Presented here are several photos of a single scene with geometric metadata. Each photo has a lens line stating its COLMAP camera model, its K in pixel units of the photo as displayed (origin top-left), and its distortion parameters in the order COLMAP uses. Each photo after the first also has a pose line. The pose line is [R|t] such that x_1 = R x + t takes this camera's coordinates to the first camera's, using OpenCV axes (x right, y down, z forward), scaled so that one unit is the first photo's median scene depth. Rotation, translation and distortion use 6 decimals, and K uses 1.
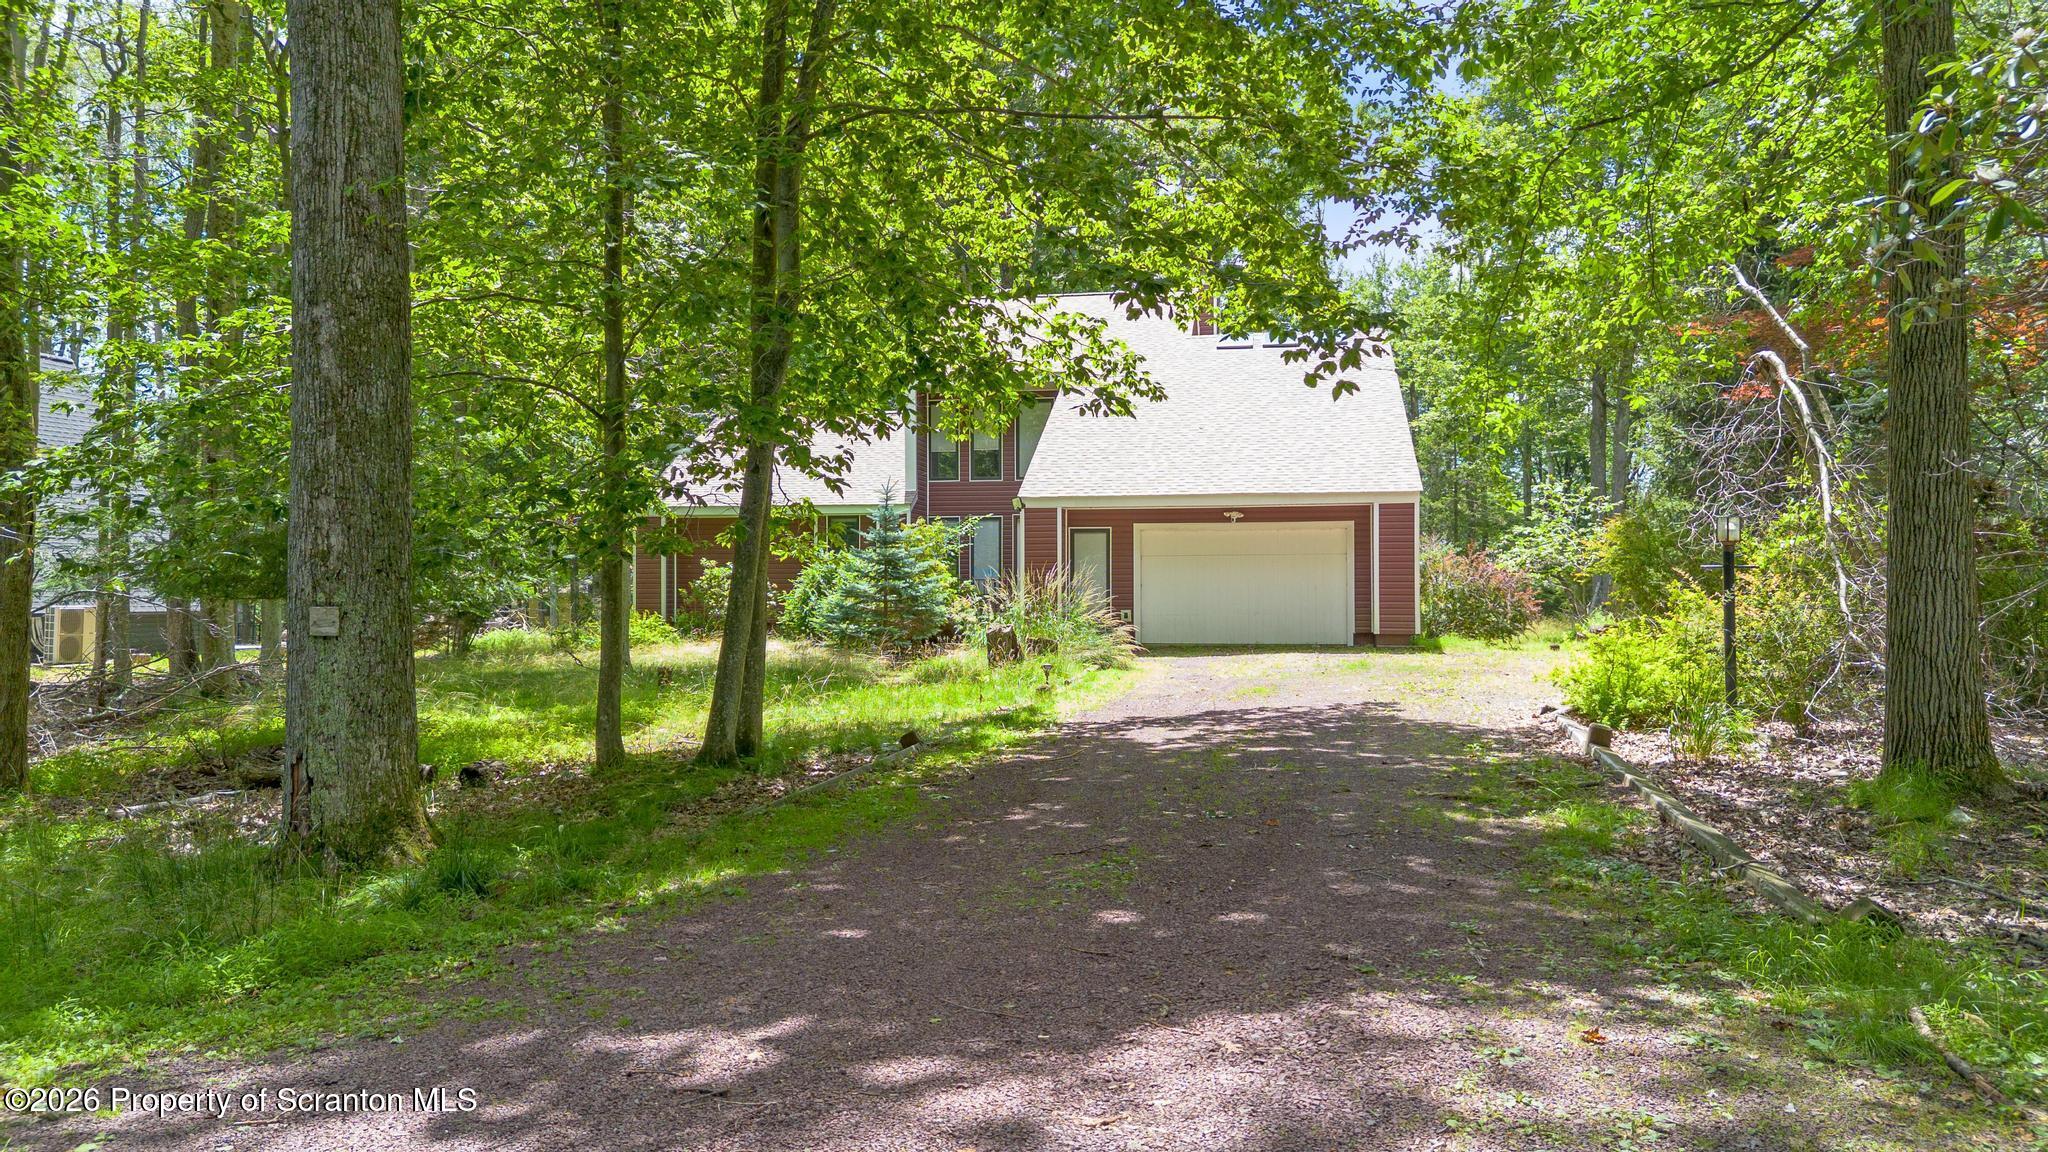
lens RADIAL K [[1461.9, 0, 1024.0], [0, 1461.9, 576.0], [0, 0, 1]] dist [0.009203, 0.004897]
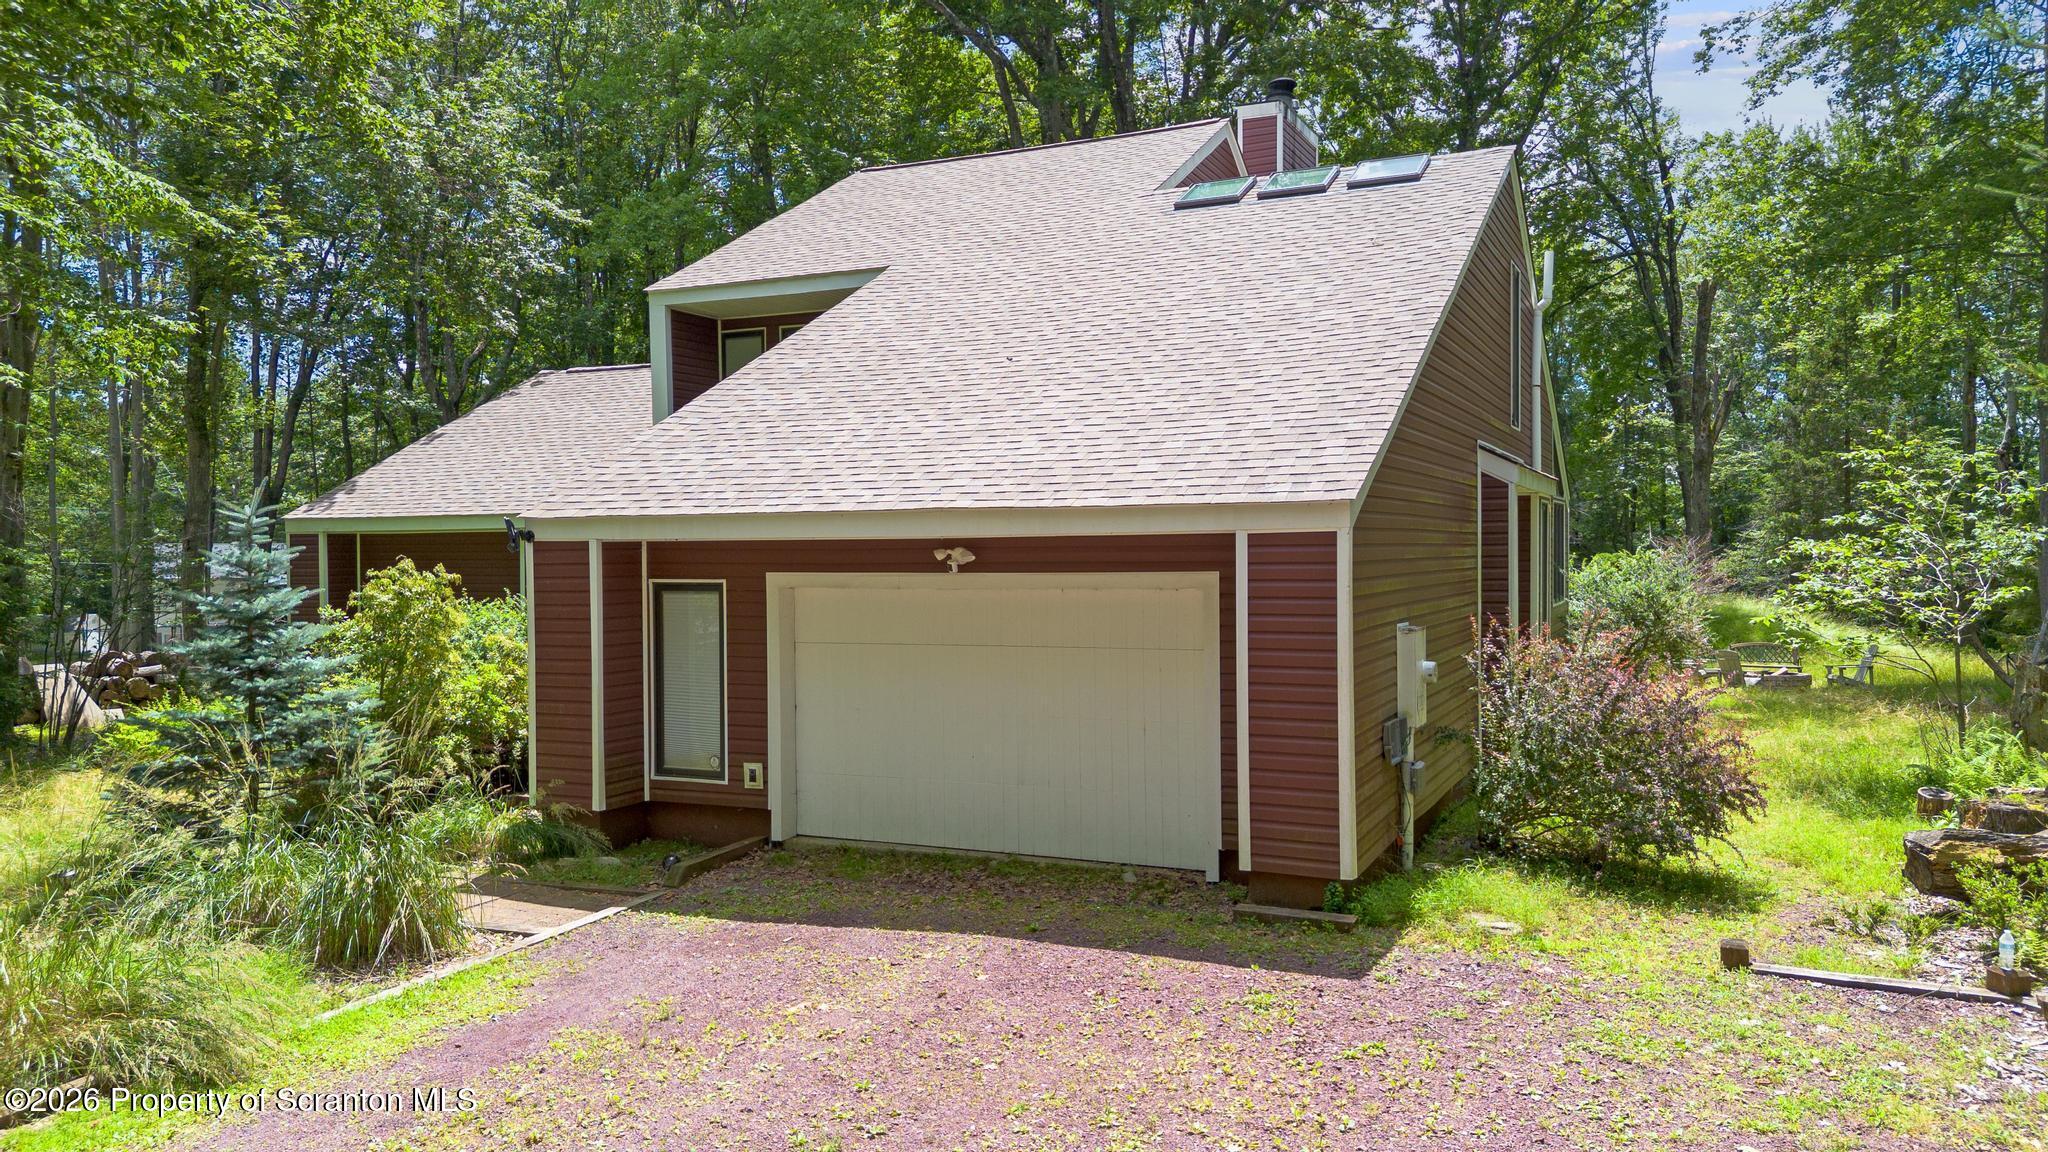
lens RADIAL K [[1461.9, 0, 1024.0], [0, 1461.9, 576.0], [0, 0, 1]] dist [0.009203, 0.004897]
pose [[0.968896, -0.000470, -0.247469, 0.265541], [0.005783, 0.999768, 0.020746, -0.043868], [0.247402, -0.021532, 0.968674, 0.581395]]
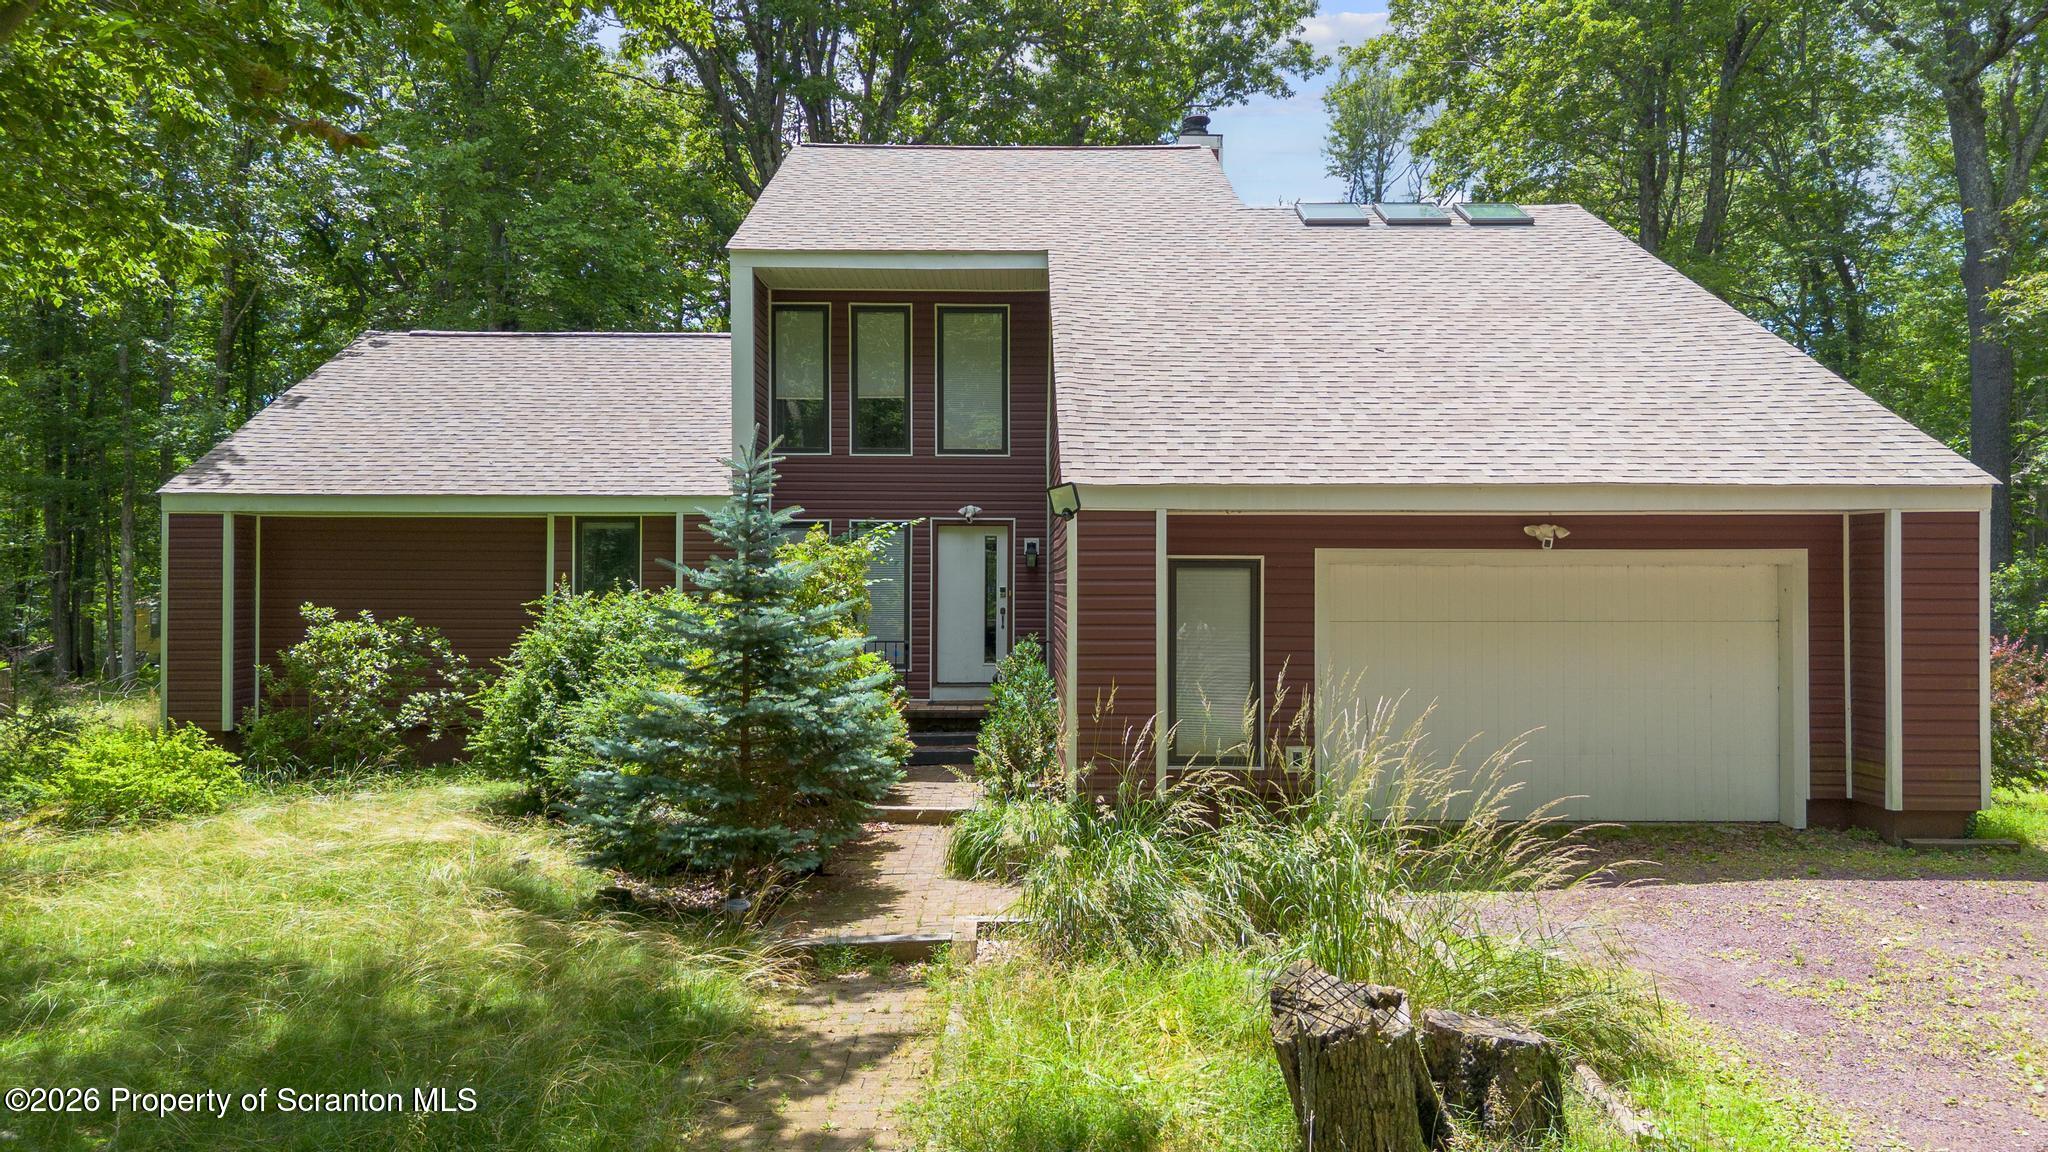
lens RADIAL K [[1433.4, 0, 1024.0], [0, 1433.4, 576.0], [0, 0, 1]] dist [0.004331, 0.000032]
pose [[0.982249, 0.006025, 0.187487, -0.091730], [-0.006183, 0.999981, 0.000256, -0.027311], [-0.187482, -0.001411, 0.982267, 0.594355]]
